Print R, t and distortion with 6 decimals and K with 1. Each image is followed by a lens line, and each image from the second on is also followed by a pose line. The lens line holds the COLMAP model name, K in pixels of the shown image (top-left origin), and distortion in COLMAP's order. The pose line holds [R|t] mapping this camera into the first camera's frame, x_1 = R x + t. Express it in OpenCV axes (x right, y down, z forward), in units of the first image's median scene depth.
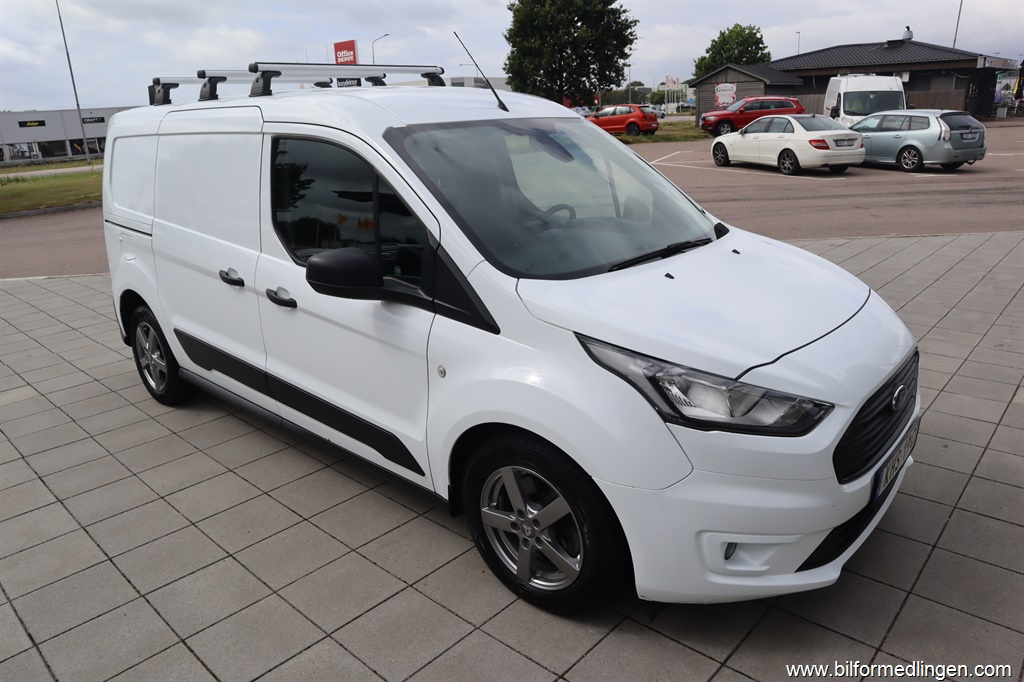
lens RADIAL K [[708.3, 0, 512.0], [0, 708.3, 341.0], [0, 0, 1]] dist [-0.127054, 0.080038]
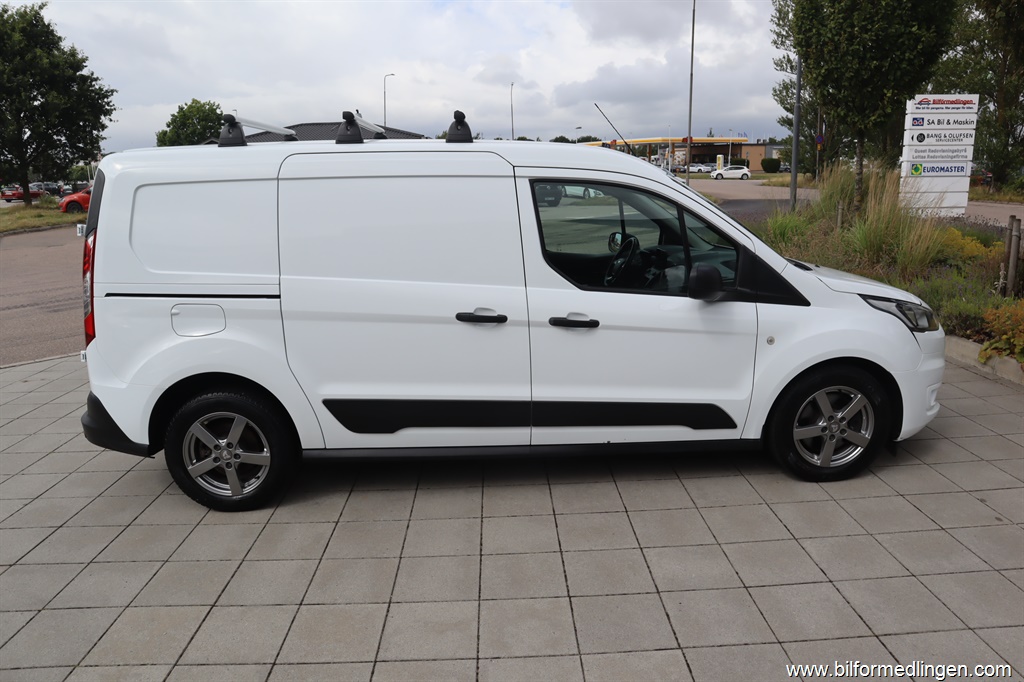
lens RADIAL K [[708.3, 0, 512.0], [0, 708.3, 341.0], [0, 0, 1]] dist [-0.127054, 0.080038]
pose [[0.716774, -0.138955, 0.683320, -0.107027], [0.207614, 0.978028, -0.018894, -0.002869], [-0.665681, 0.155410, 0.729875, 0.022675]]
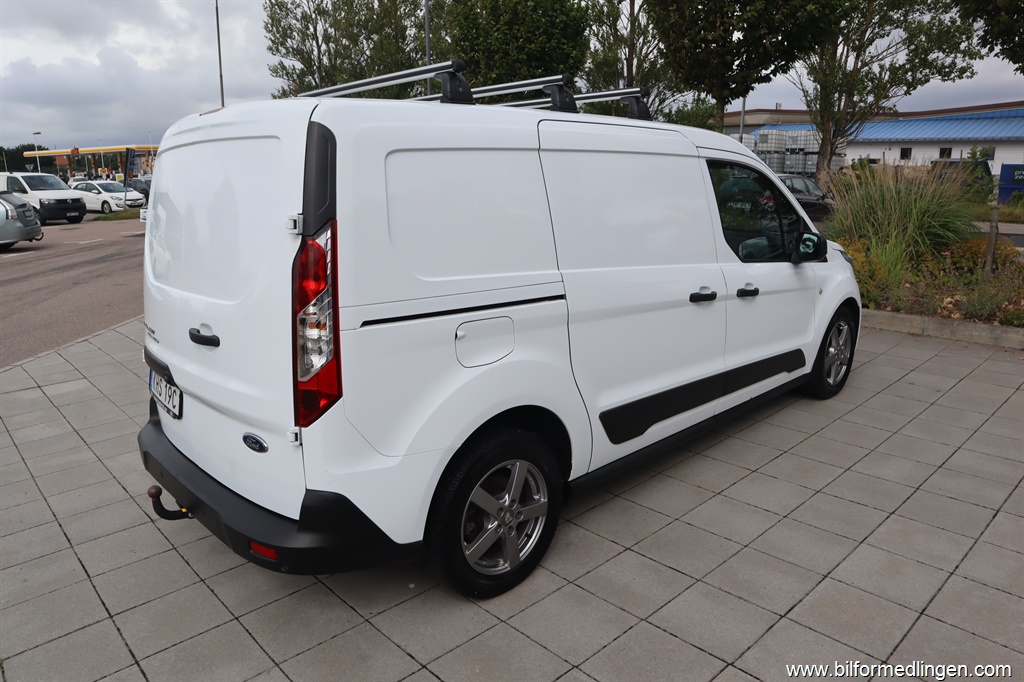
lens RADIAL K [[708.3, 0, 512.0], [0, 708.3, 341.0], [0, 0, 1]] dist [-0.127054, 0.080038]
pose [[0.080724, -0.200513, 0.976360, -0.142159], [0.322375, 0.932159, 0.164782, -0.028508], [-0.943164, 0.301452, 0.139888, 0.113084]]
